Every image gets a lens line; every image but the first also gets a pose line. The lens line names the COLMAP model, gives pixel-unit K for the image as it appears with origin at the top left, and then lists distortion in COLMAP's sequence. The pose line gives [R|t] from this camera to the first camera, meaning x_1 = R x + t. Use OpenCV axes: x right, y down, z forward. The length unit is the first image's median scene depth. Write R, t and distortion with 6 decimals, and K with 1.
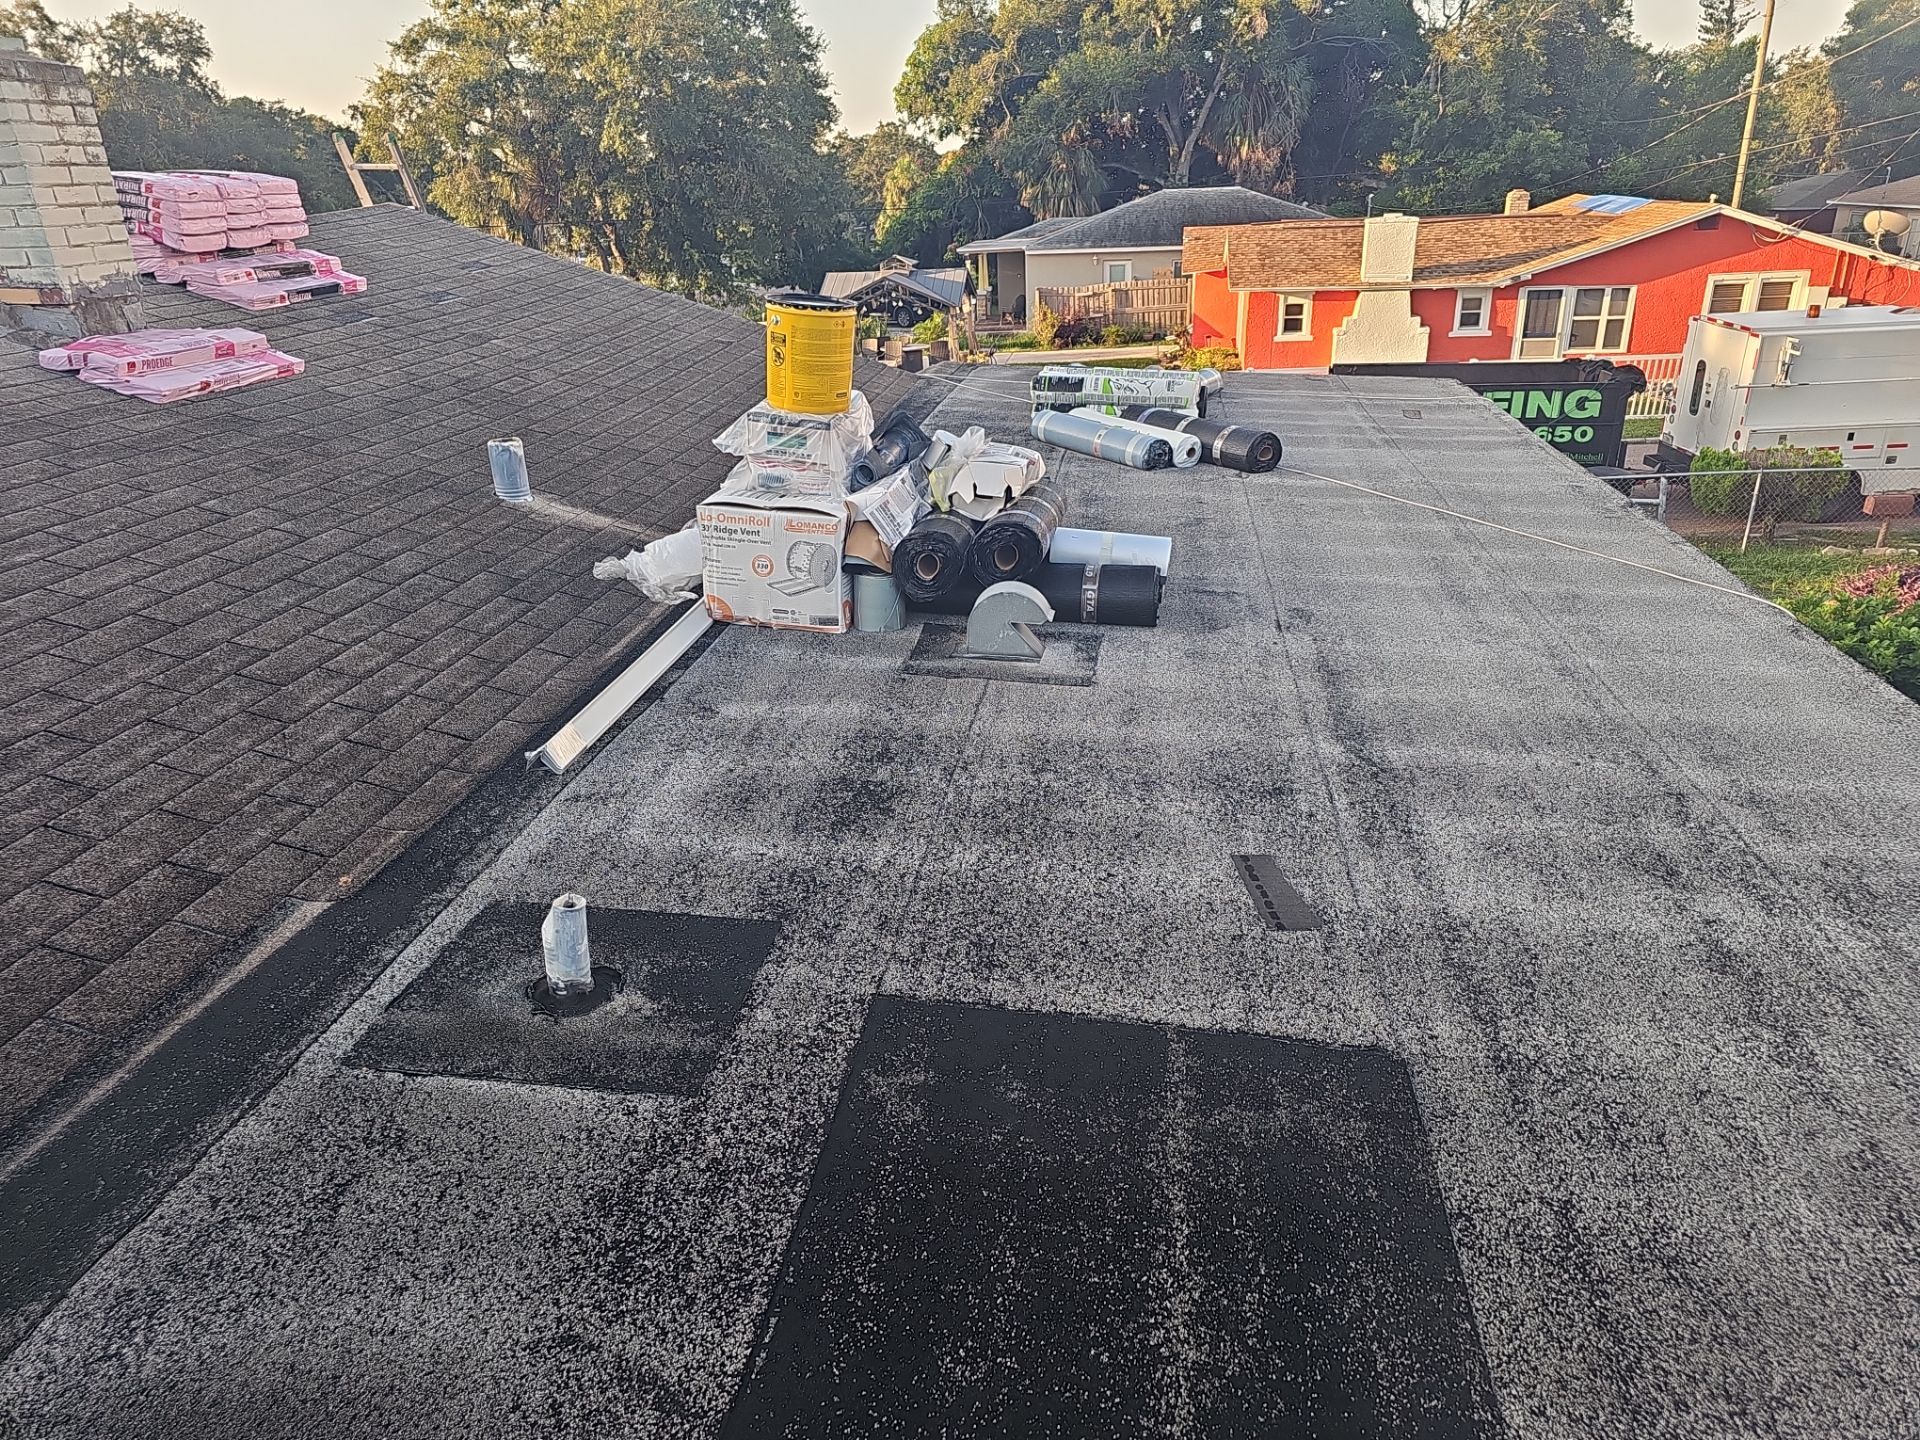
lens RADIAL K [[1268.1, 0, 886.7], [0, 1268.1, 711.1], [0, 0, 1]] dist [0.045057, -0.027521]
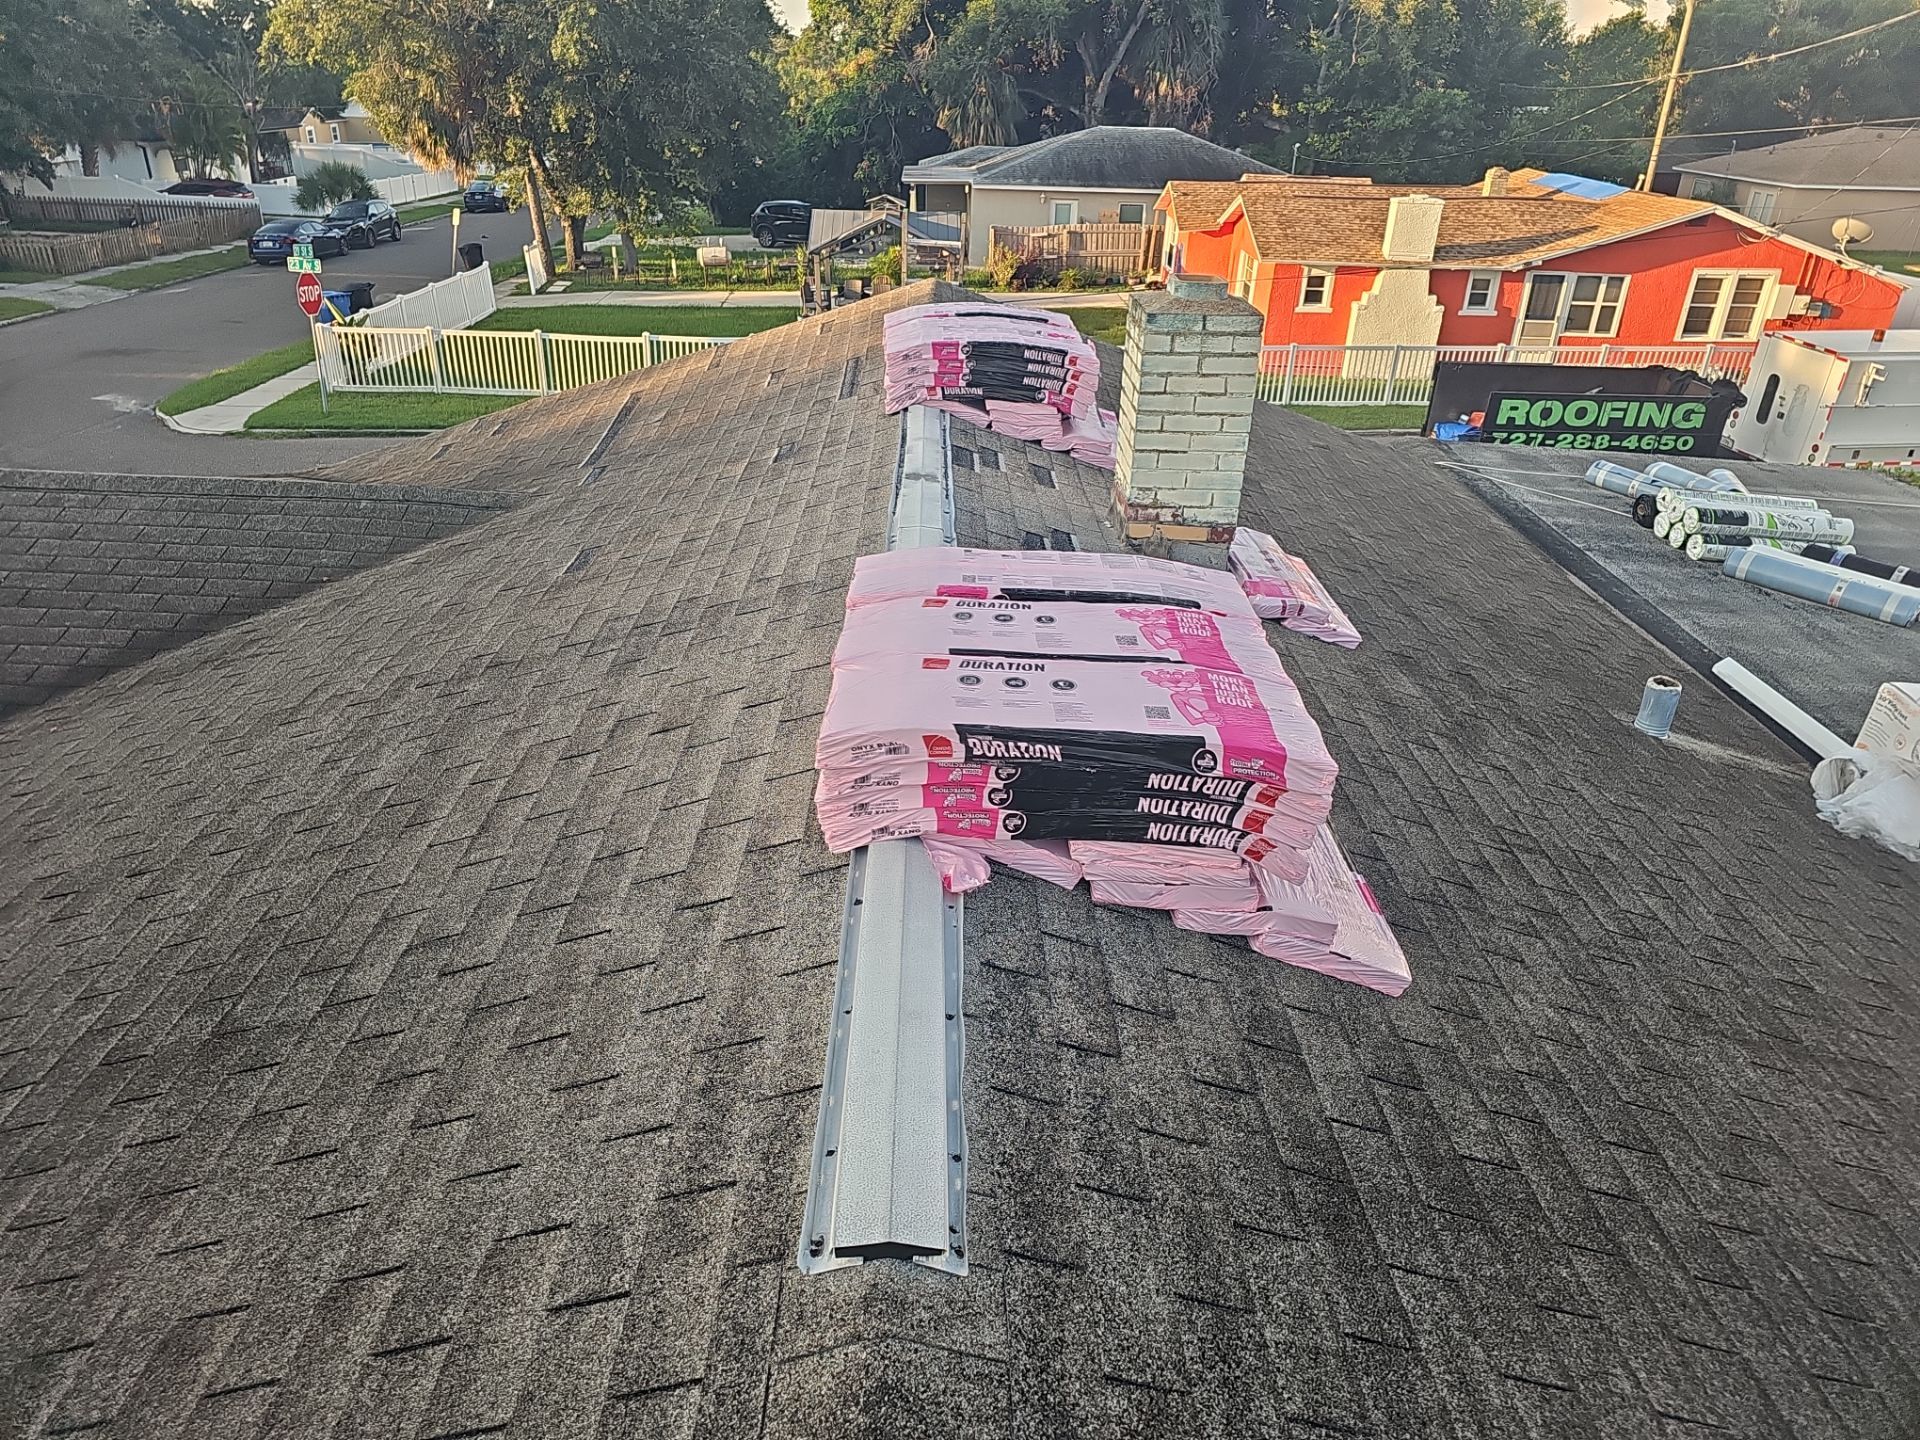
lens RADIAL K [[1268.1, 0, 886.7], [0, 1268.1, 711.1], [0, 0, 1]] dist [0.045057, -0.027521]
pose [[0.988151, -0.013634, 0.152879, -0.191706], [0.002237, 0.997221, 0.074471, -0.046876], [-0.153469, -0.073246, 0.985435, 0.009115]]
